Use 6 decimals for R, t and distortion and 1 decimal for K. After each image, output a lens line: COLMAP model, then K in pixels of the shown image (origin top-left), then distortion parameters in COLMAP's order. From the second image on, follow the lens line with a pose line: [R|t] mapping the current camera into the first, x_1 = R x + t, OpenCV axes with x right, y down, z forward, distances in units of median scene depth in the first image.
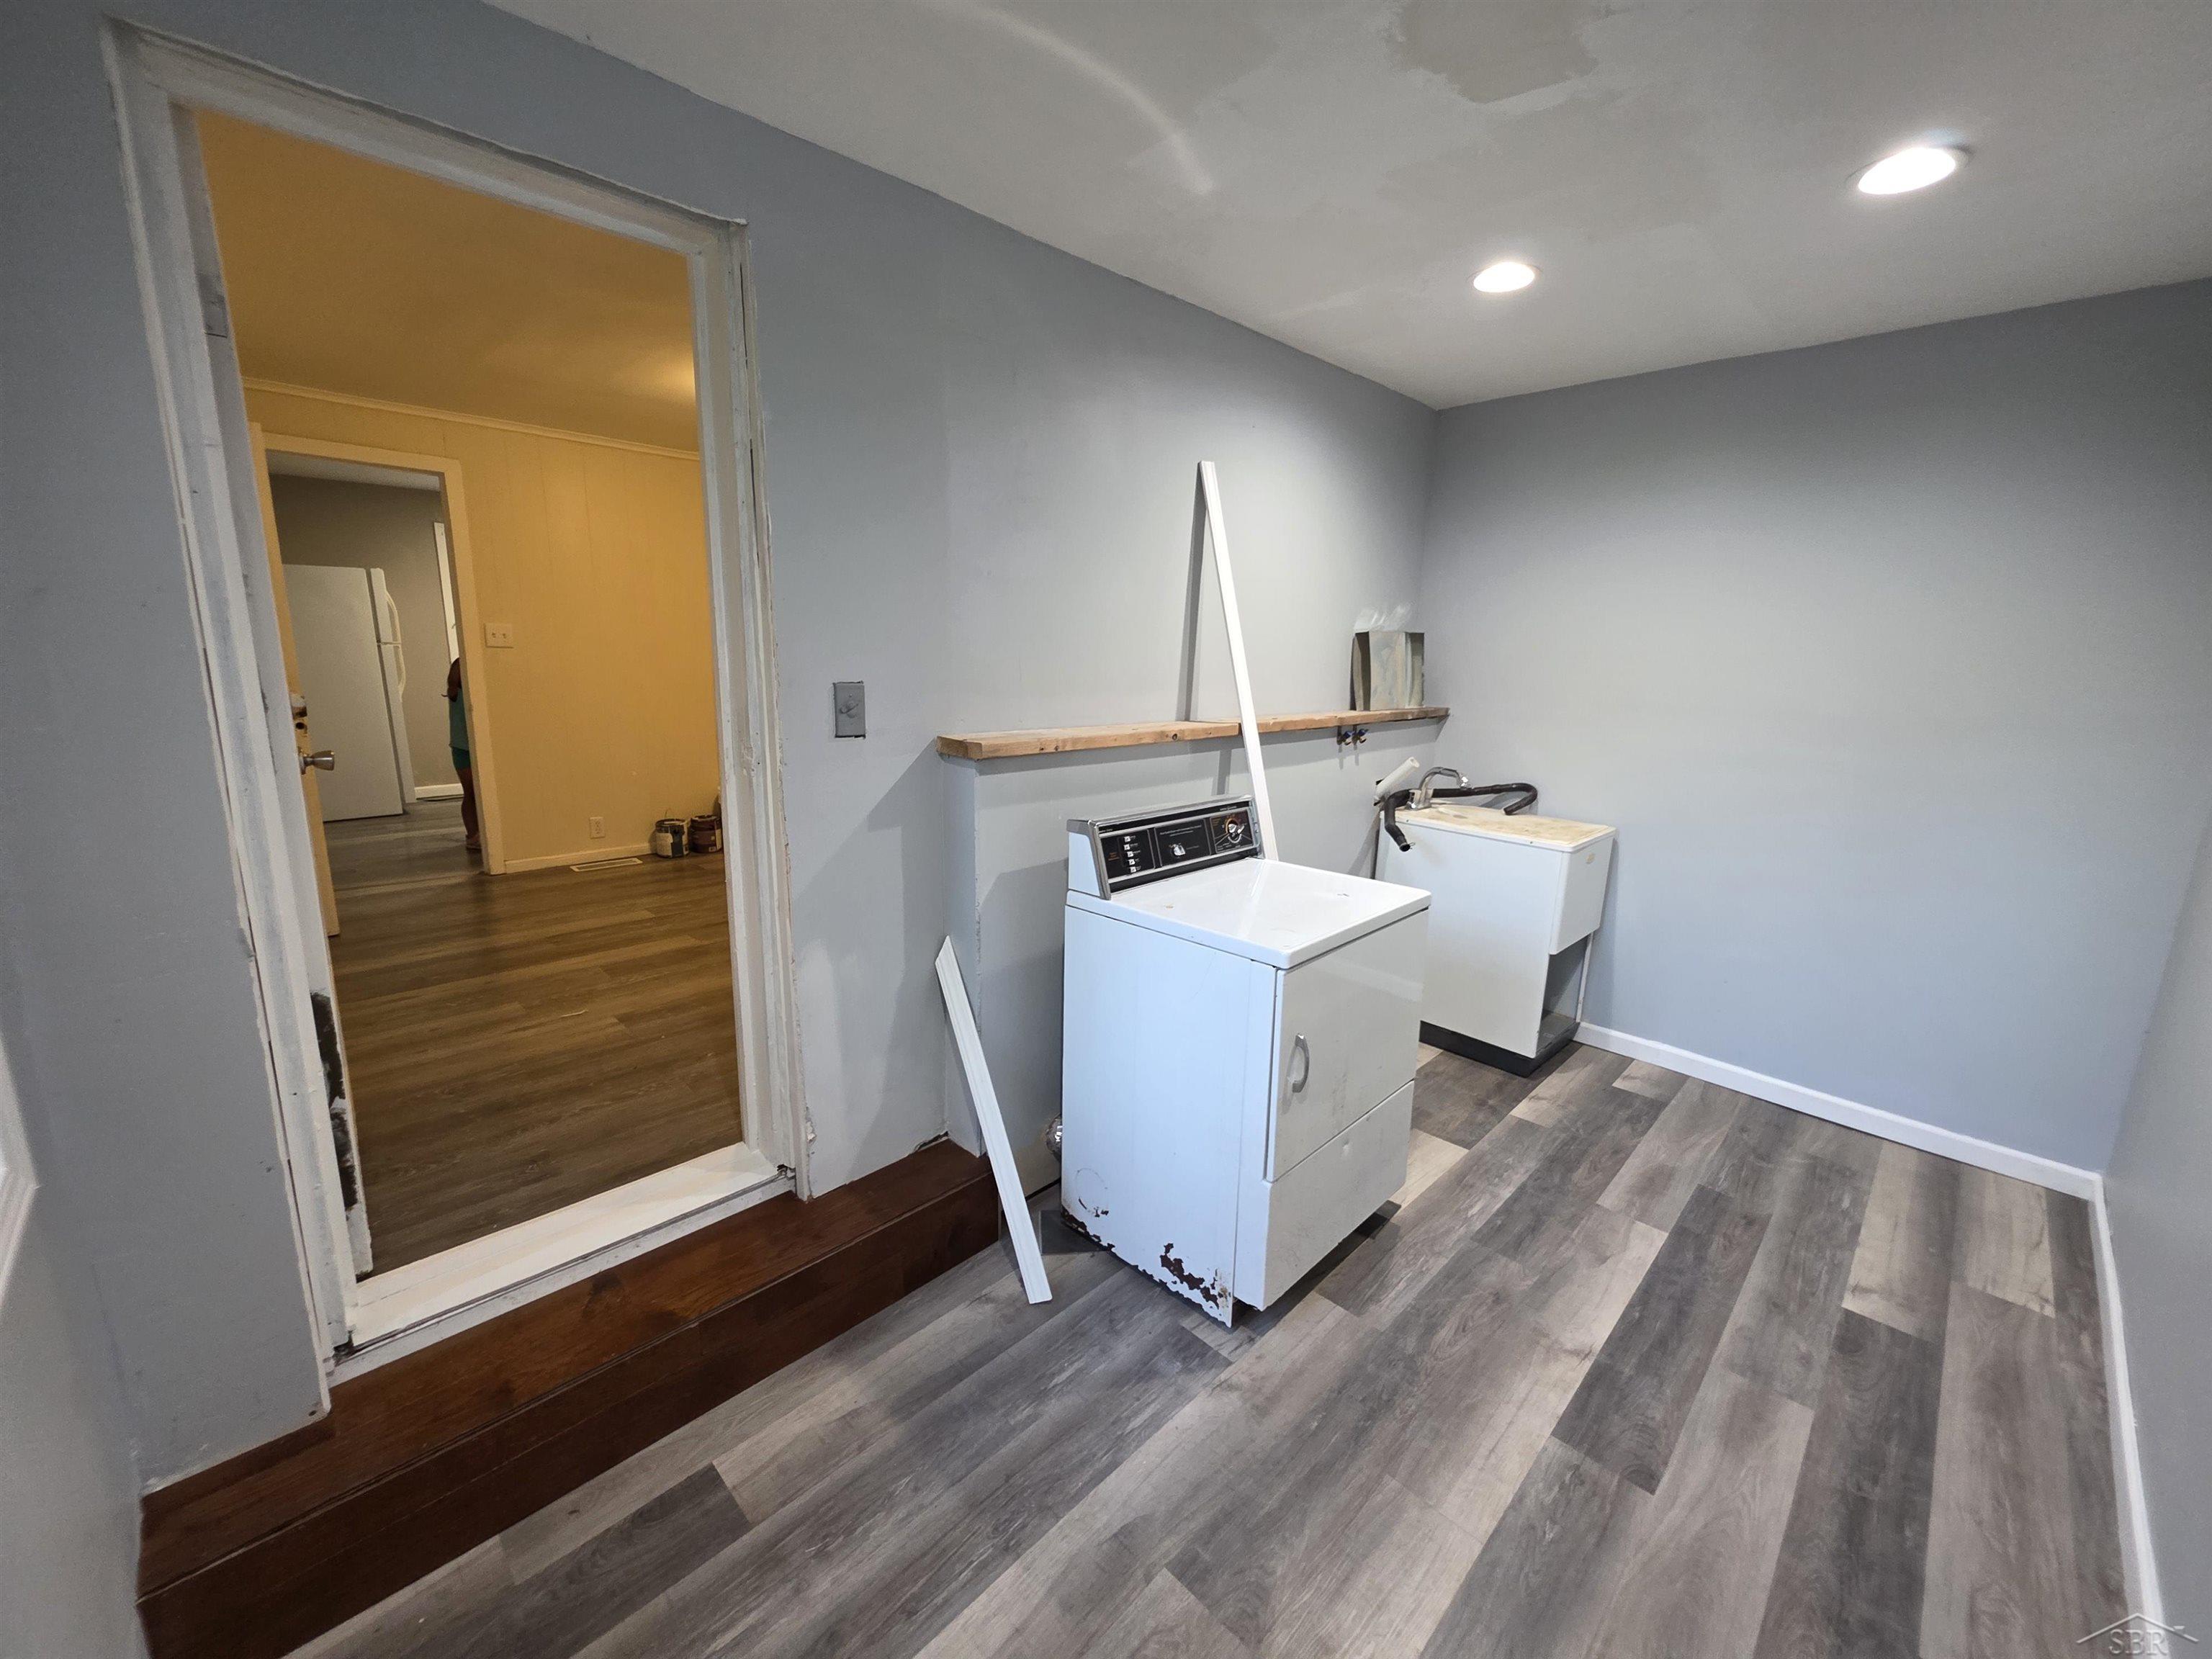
lens RADIAL K [[888.5, 0, 1100.7], [0, 888.5, 831.9], [0, 0, 1]] dist [0.001338, 0.000103]
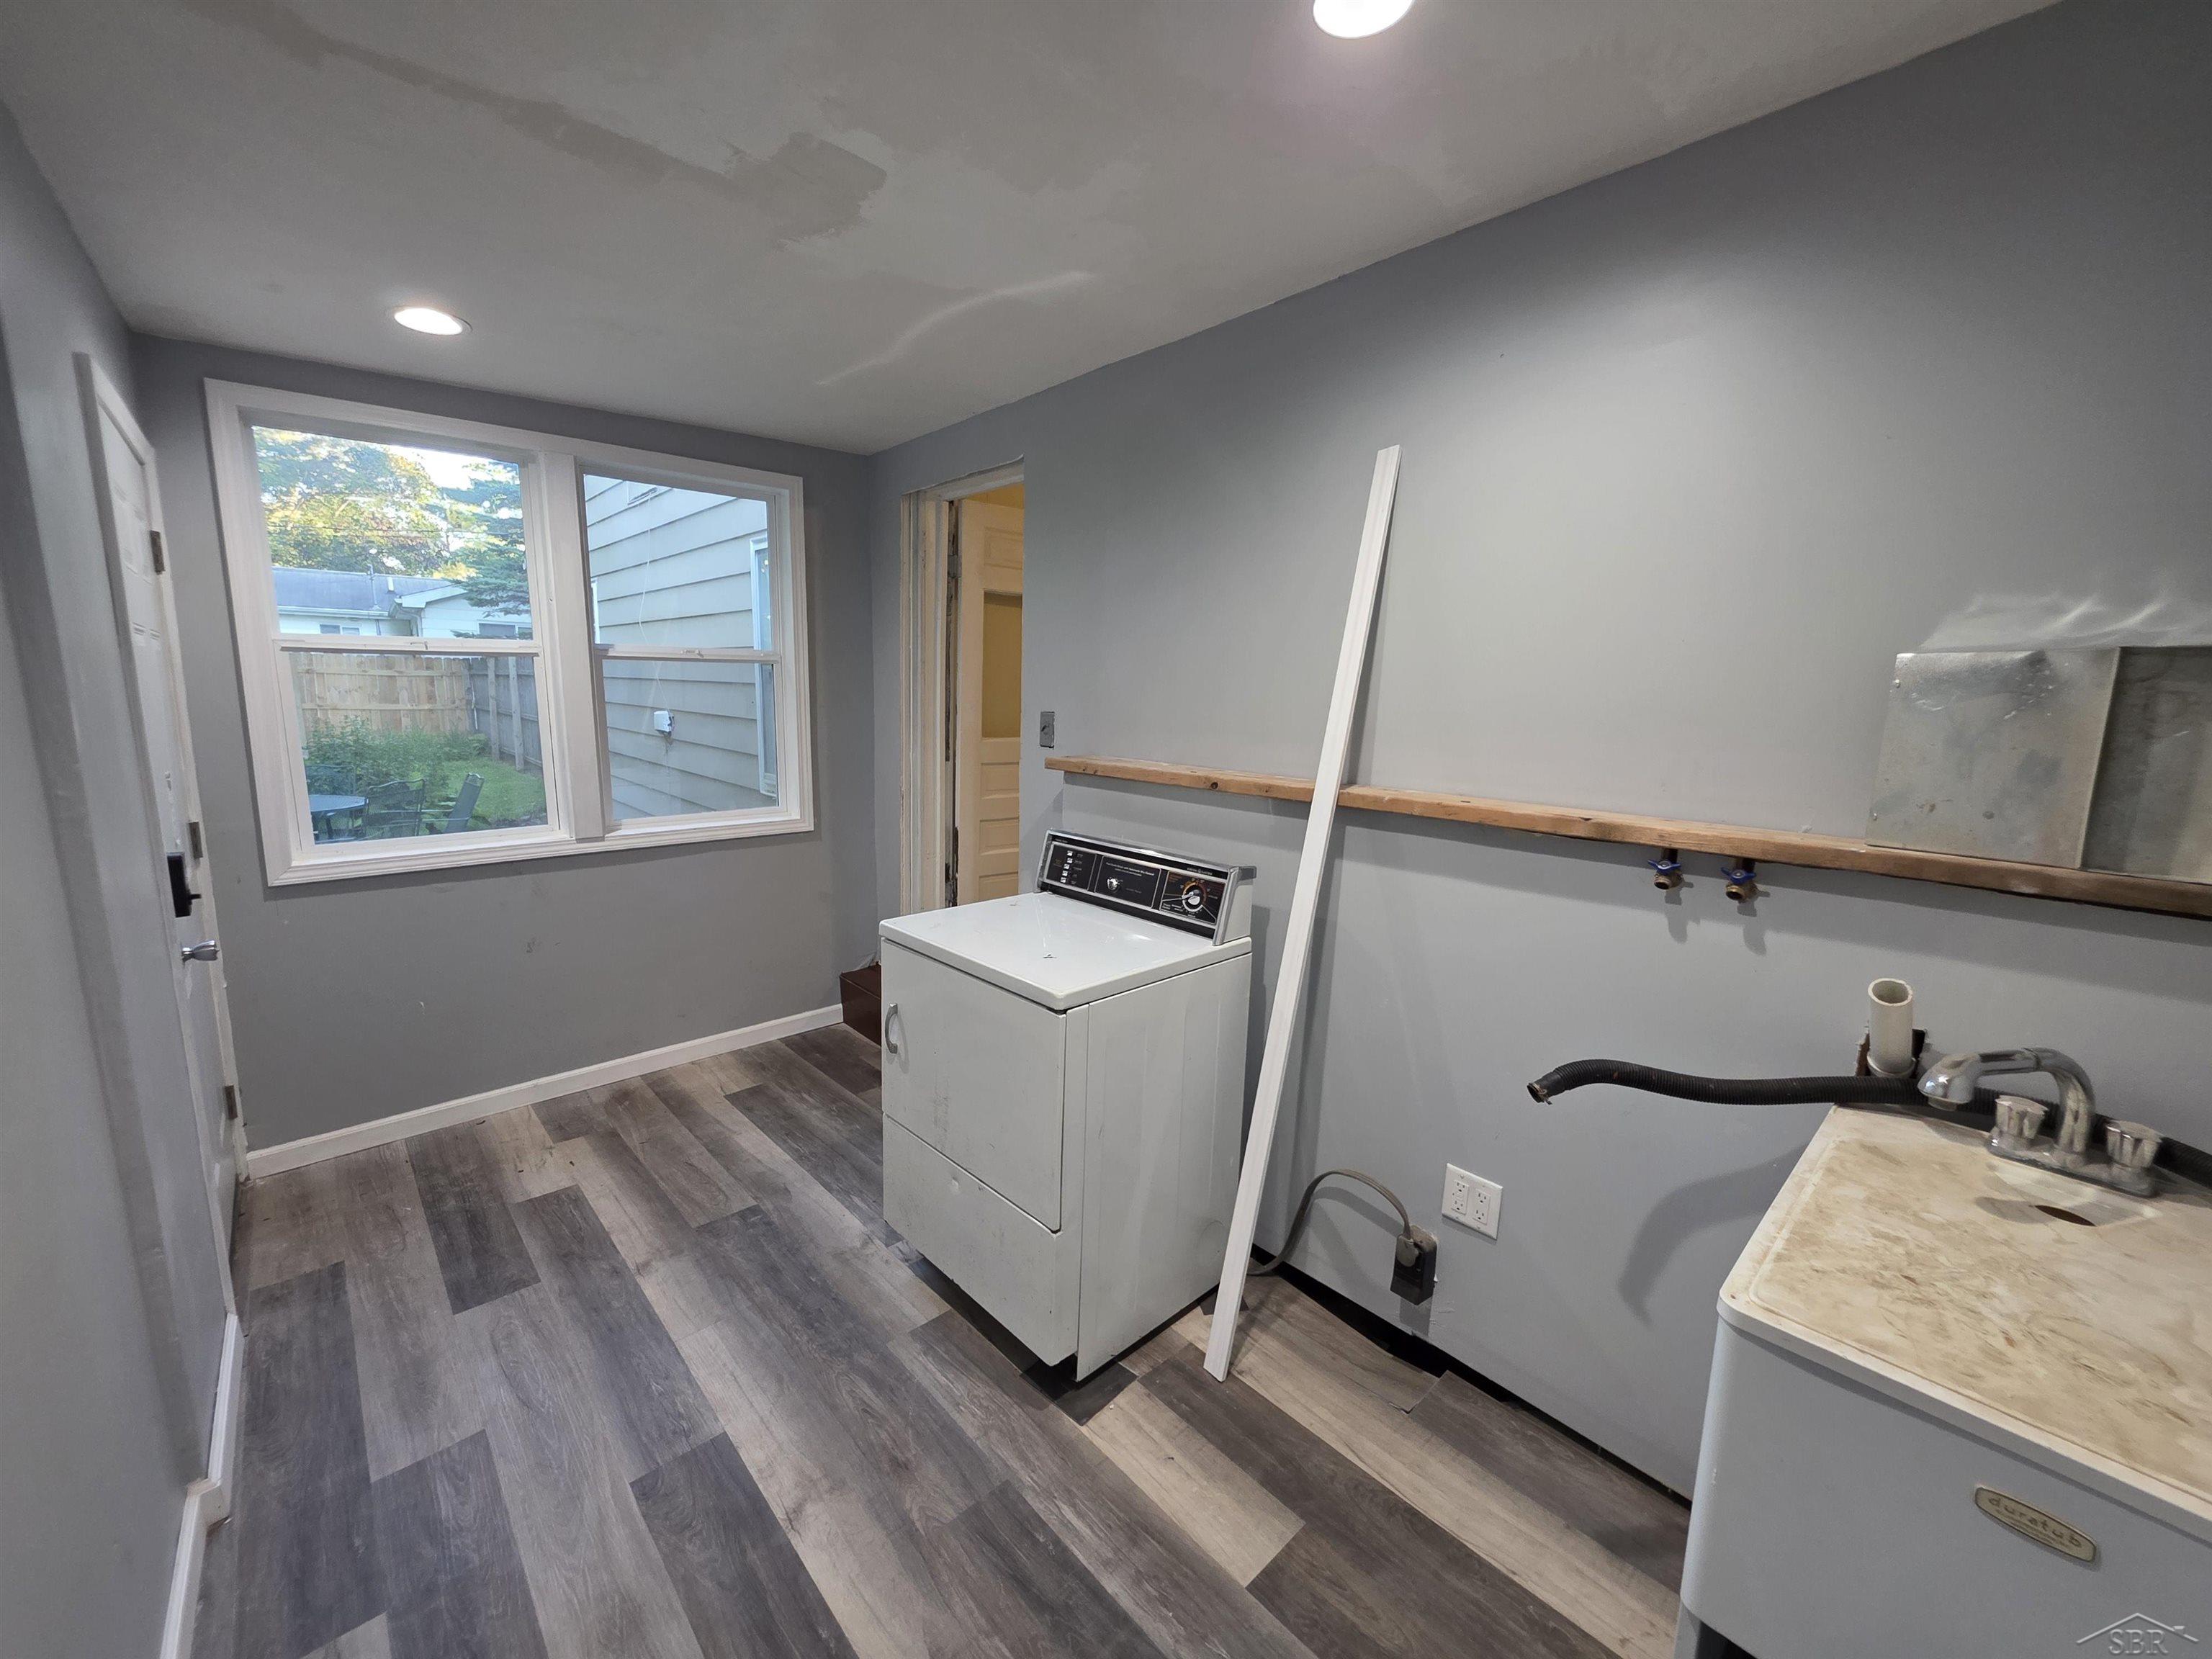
lens RADIAL K [[888.5, 0, 1100.7], [0, 888.5, 831.9], [0, 0, 1]] dist [0.001338, 0.000103]
pose [[-0.043997, 0.143859, -0.988620, 1.258734], [-0.223245, 0.963139, 0.150086, -0.217048], [0.973769, 0.227308, -0.010259, 1.143050]]
